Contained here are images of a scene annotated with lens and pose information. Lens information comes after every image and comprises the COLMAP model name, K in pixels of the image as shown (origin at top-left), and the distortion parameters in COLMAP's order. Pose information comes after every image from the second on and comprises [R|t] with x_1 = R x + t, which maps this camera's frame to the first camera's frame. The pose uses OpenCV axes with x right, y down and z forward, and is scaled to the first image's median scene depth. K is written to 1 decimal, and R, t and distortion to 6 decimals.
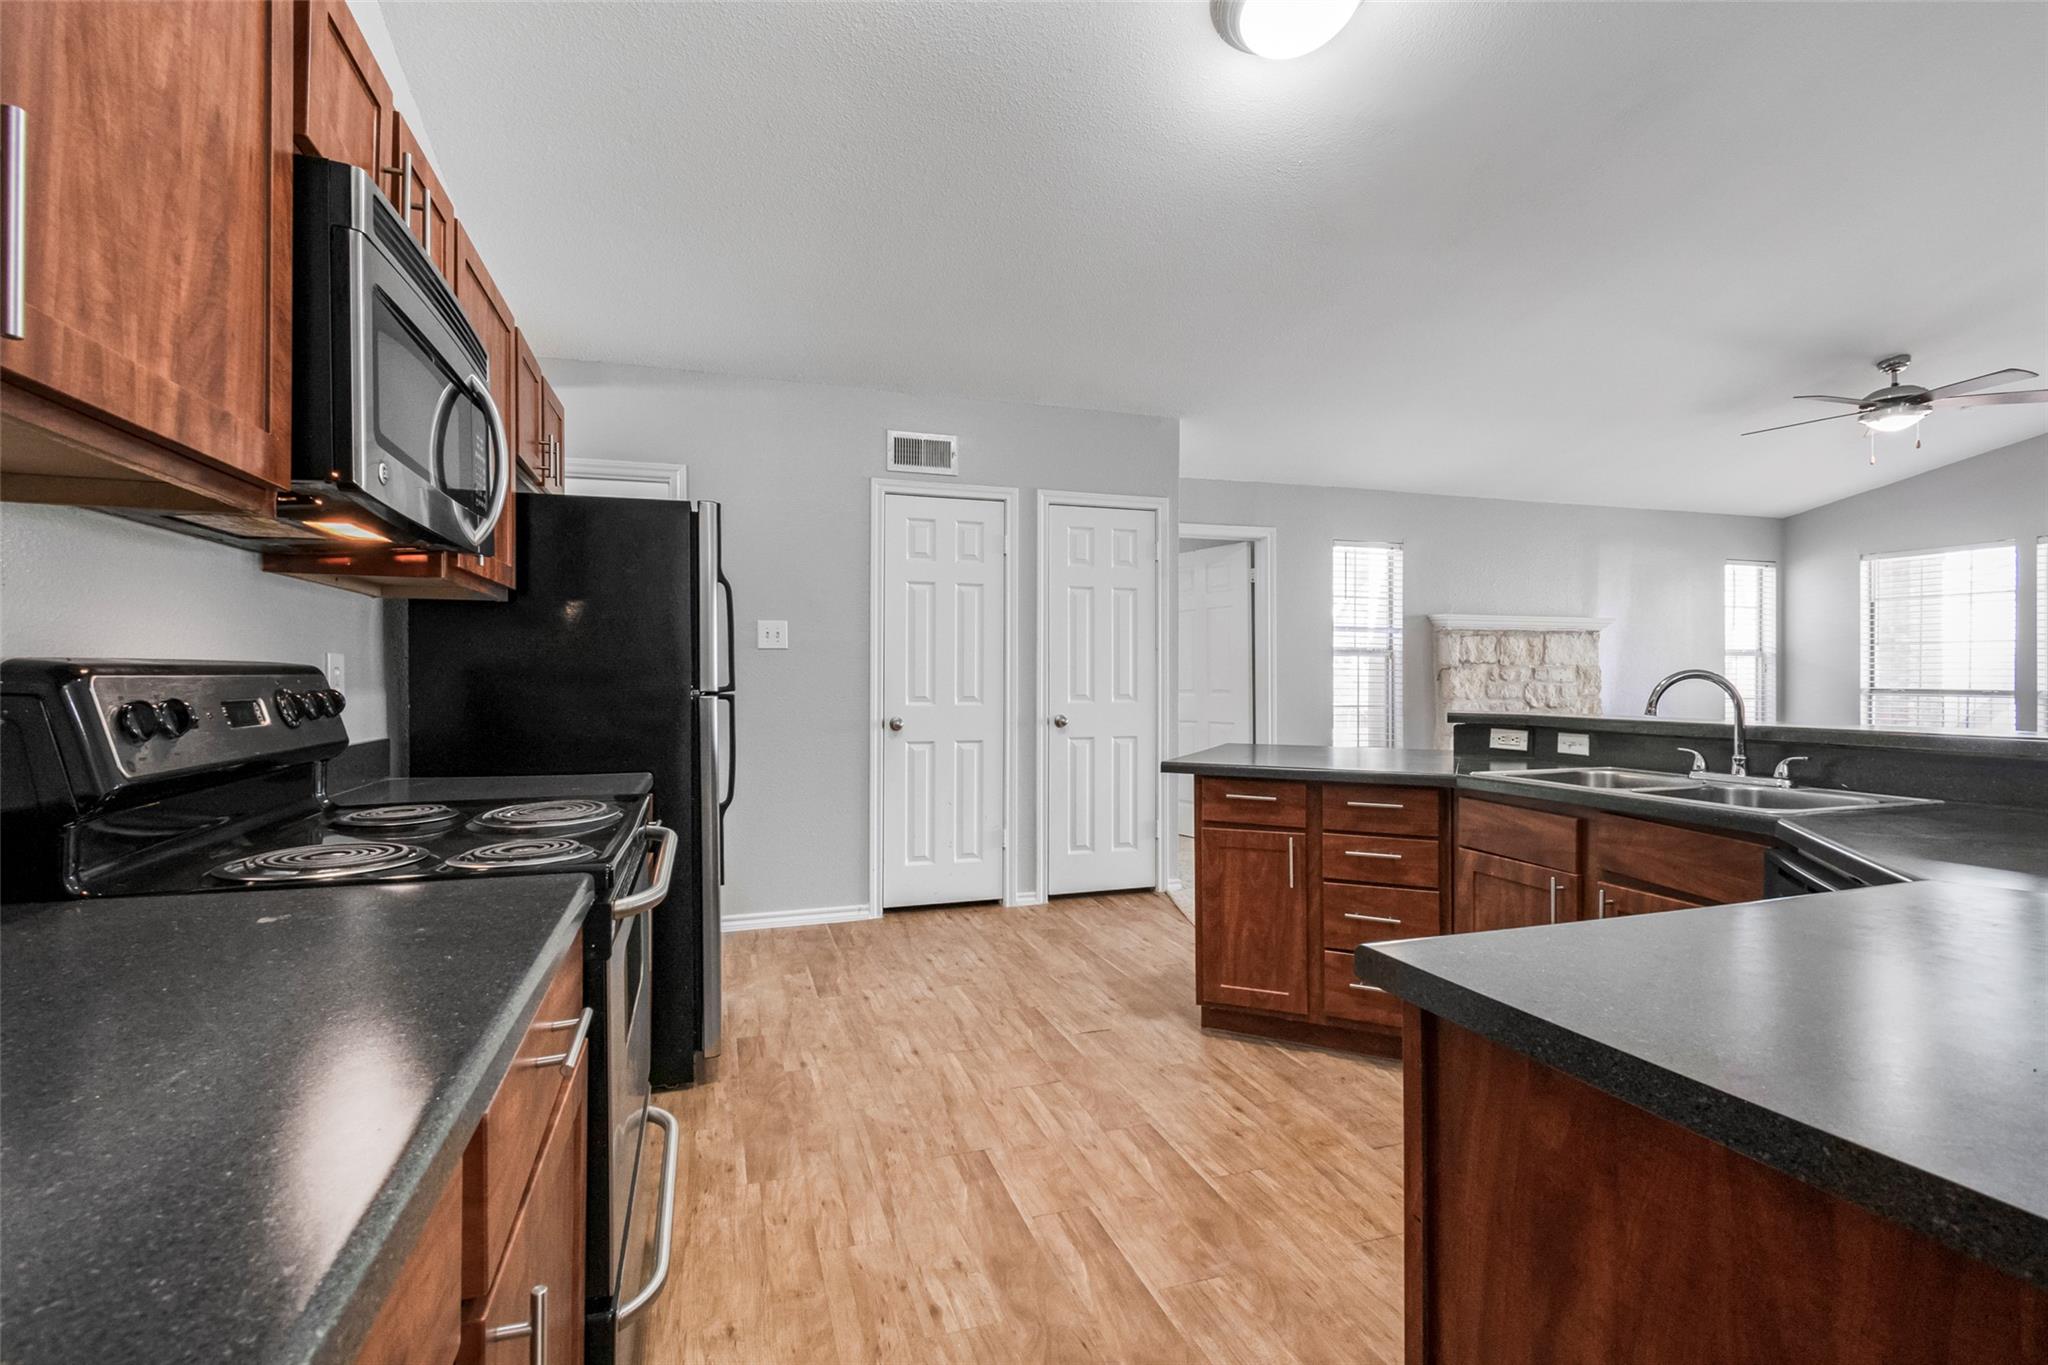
lens RADIAL K [[919.4, 0, 1026.2], [0, 919.4, 675.6], [0, 0, 1]] dist [0.002449, -0.000384]
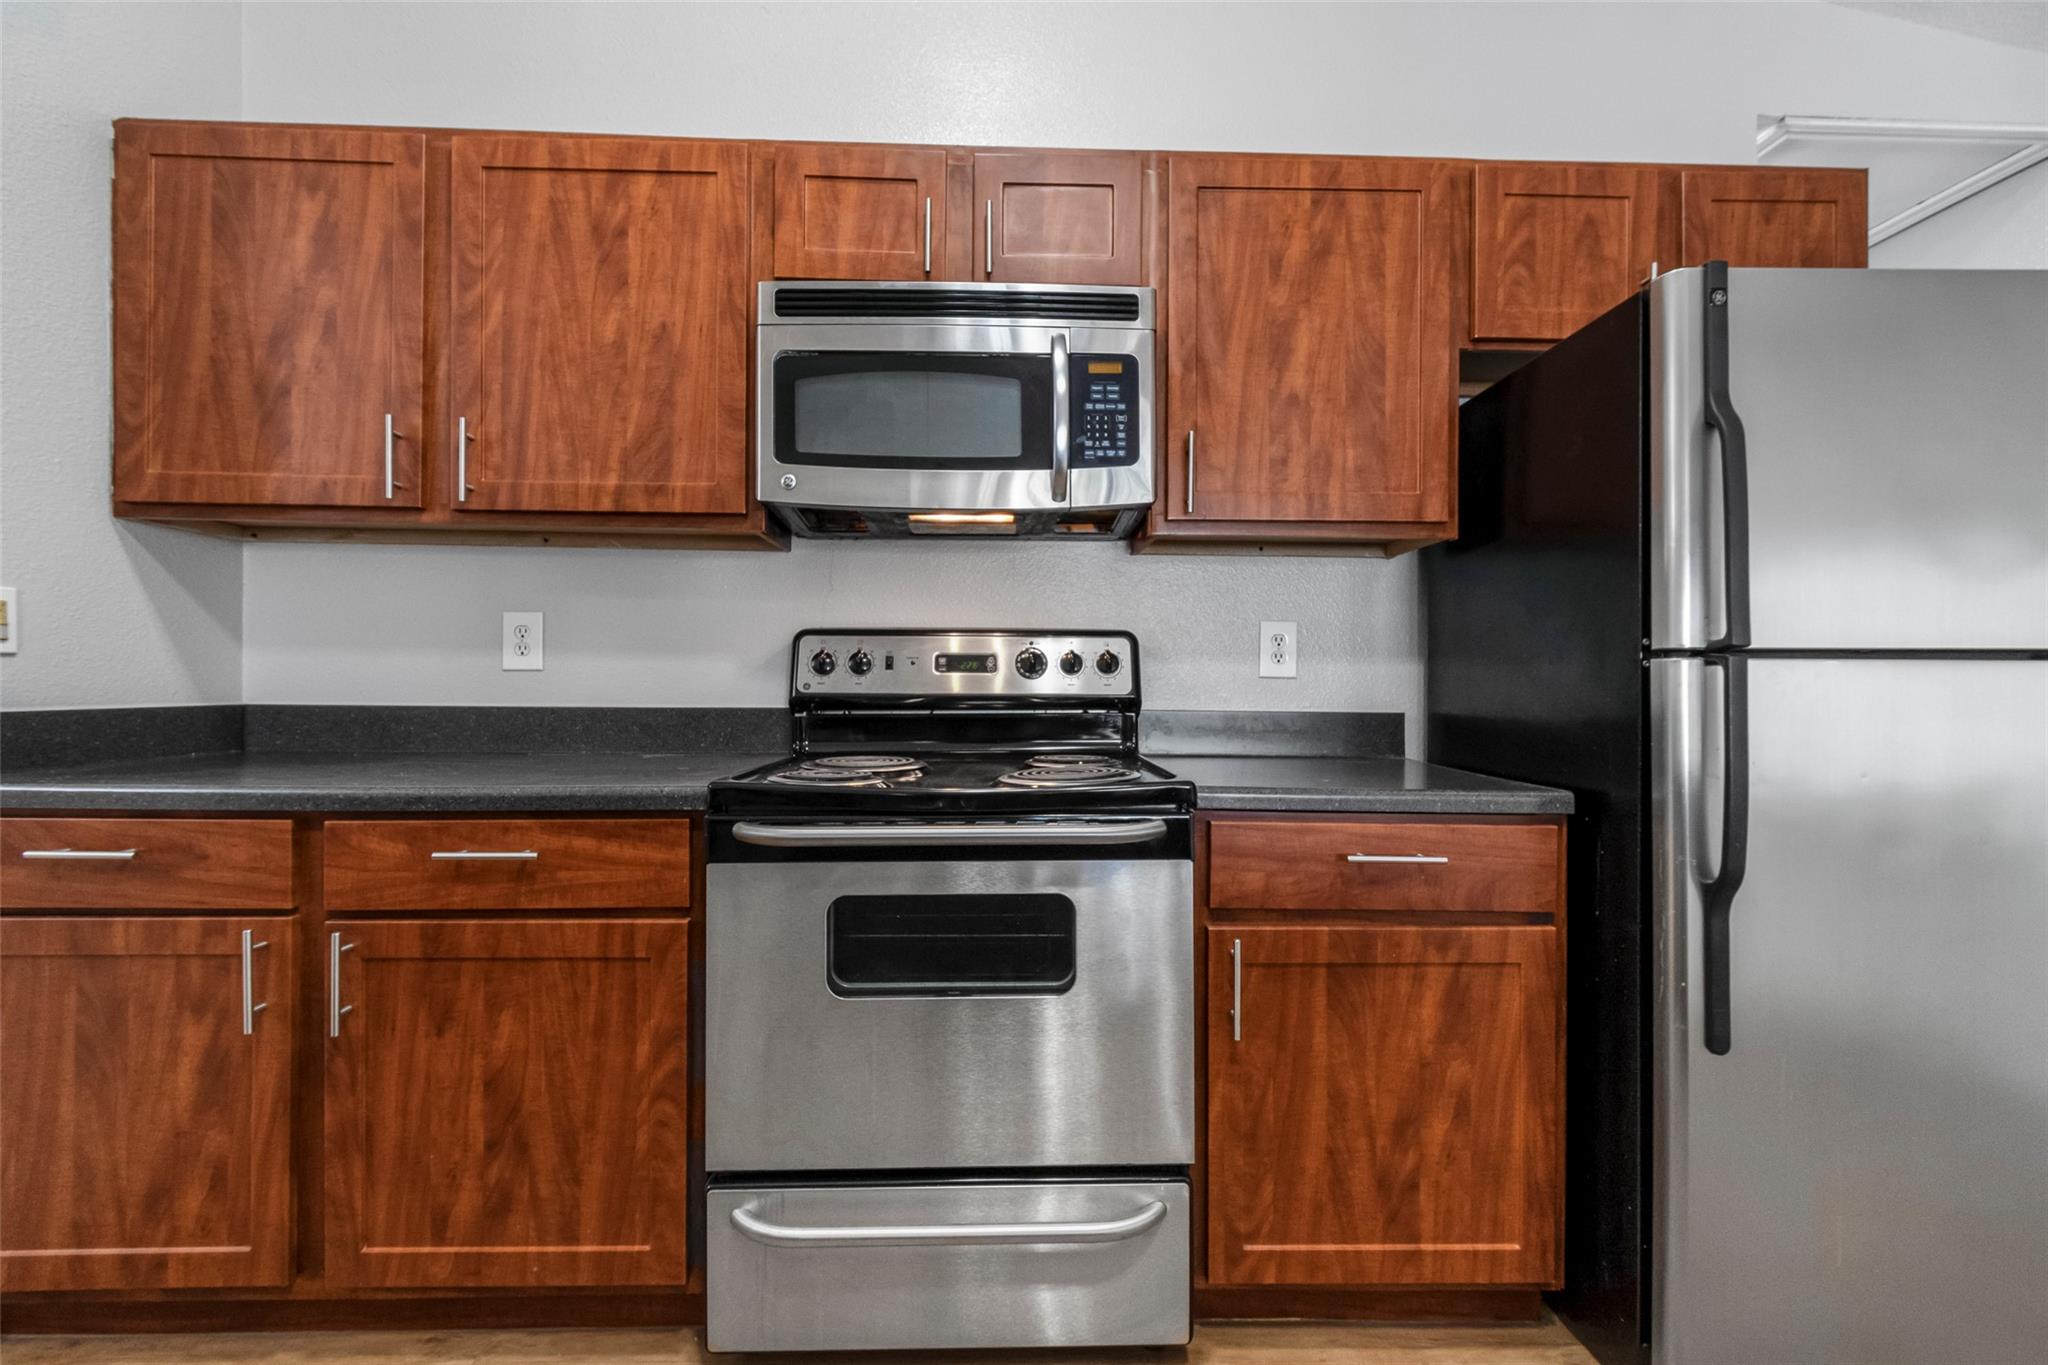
lens RADIAL K [[919.4, 0, 1026.2], [0, 919.4, 675.6], [0, 0, 1]] dist [0.002449, -0.000384]
pose [[-0.293553, -0.012618, -0.955859, 0.128412], [-0.009415, 0.999903, -0.010308, 0.021009], [0.955896, 0.005974, -0.293643, 0.429640]]
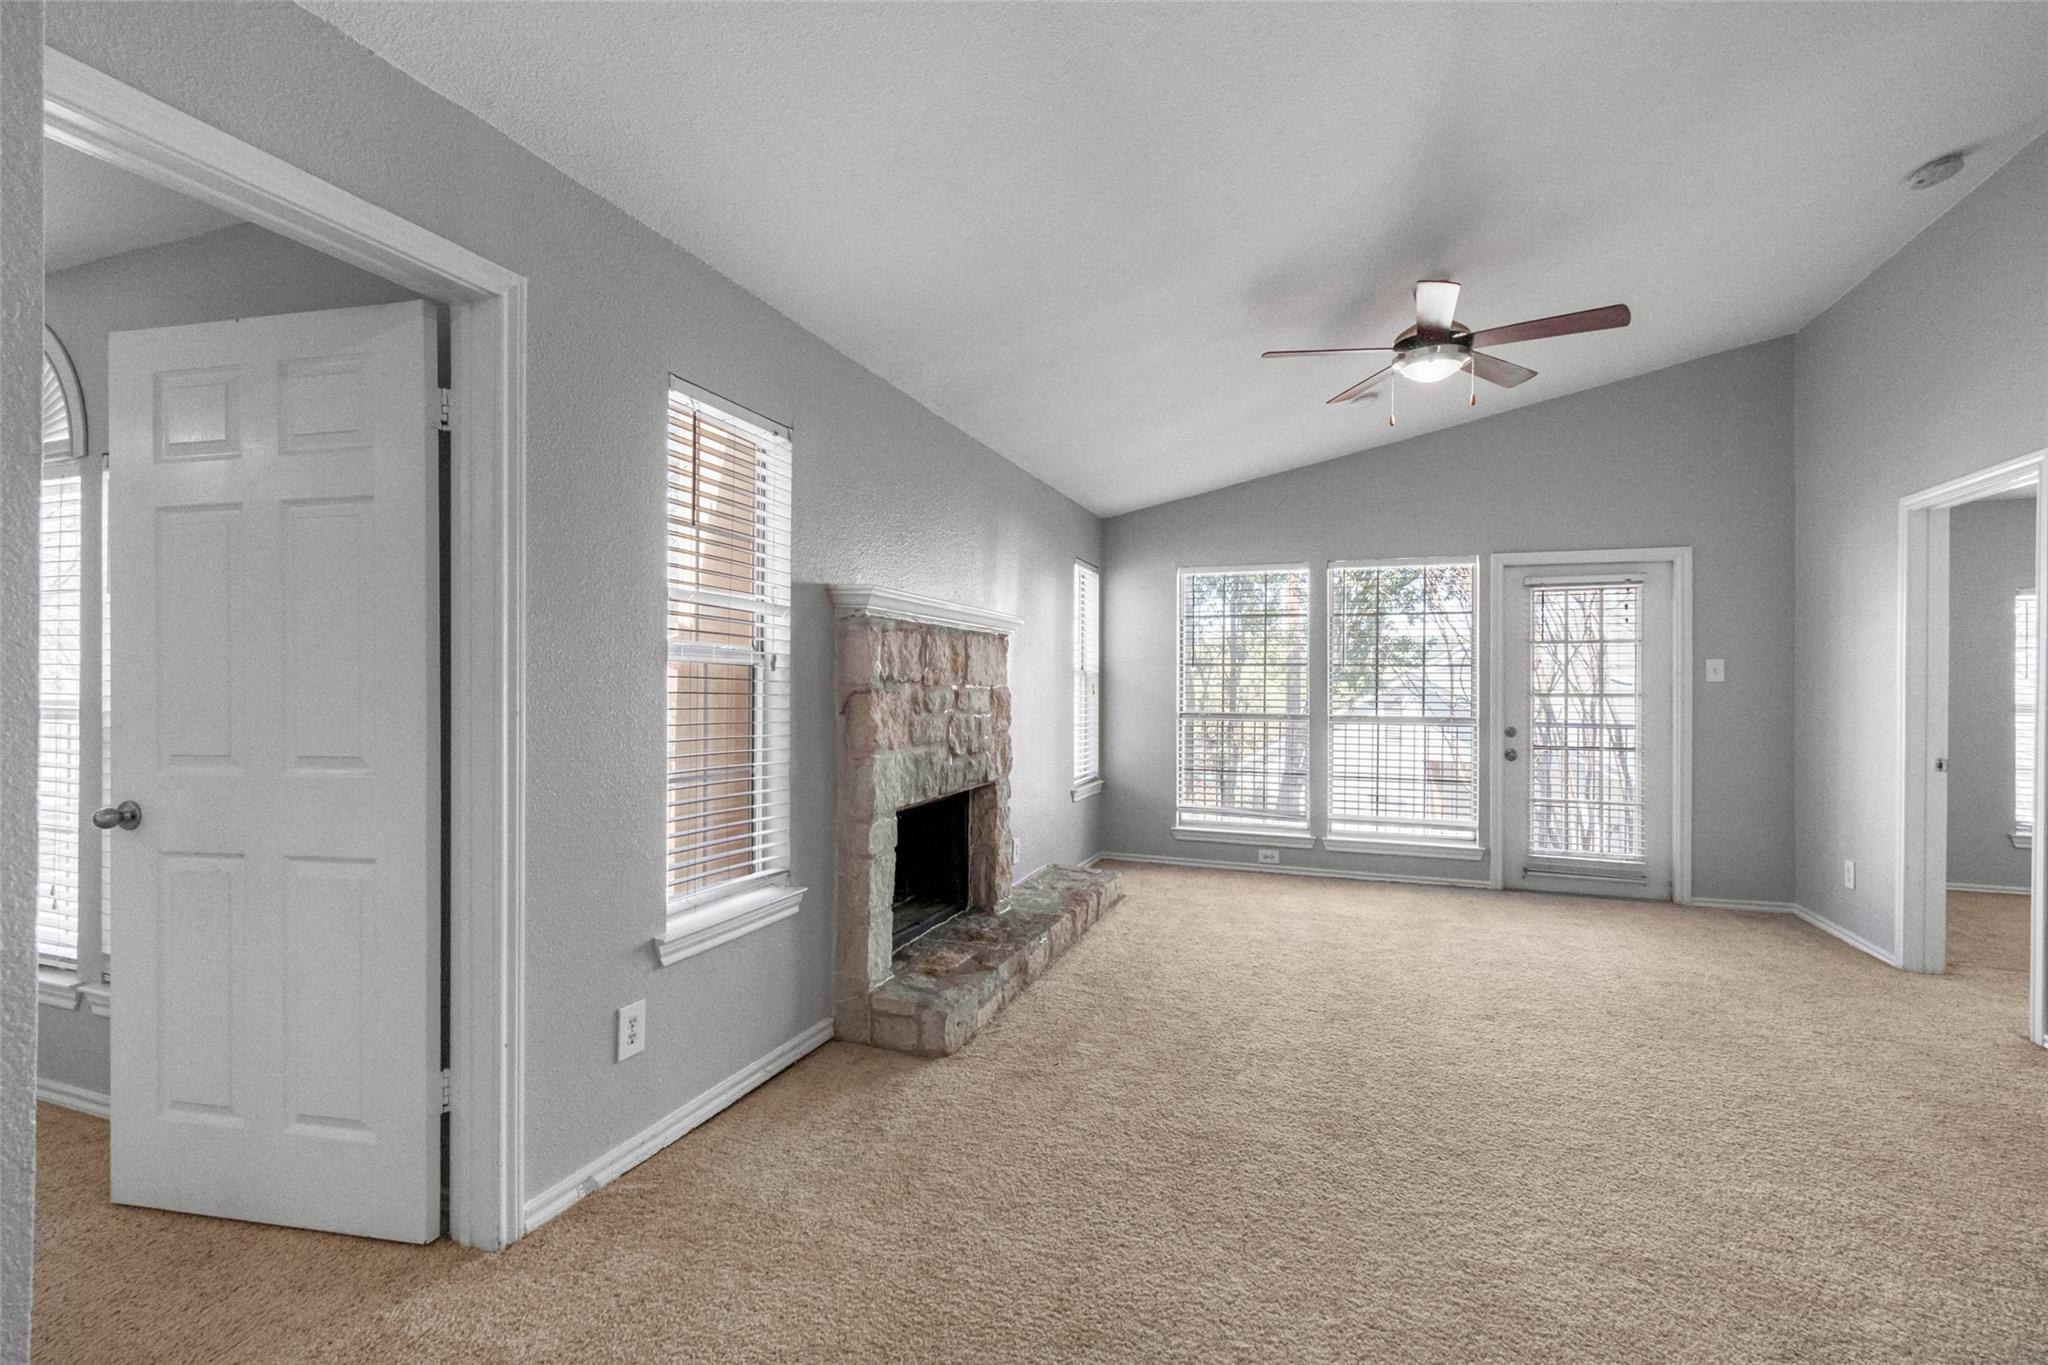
lens RADIAL K [[899.6, 0, 1024.0], [0, 899.6, 682.5], [0, 0, 1]] dist [0.000073, -0.000180]
pose [[0.625752, 0.008596, 0.779974, 0.153100], [-0.000552, 0.999944, -0.010578, -0.009333], [-0.780022, 0.006189, 0.625722, 0.774477]]
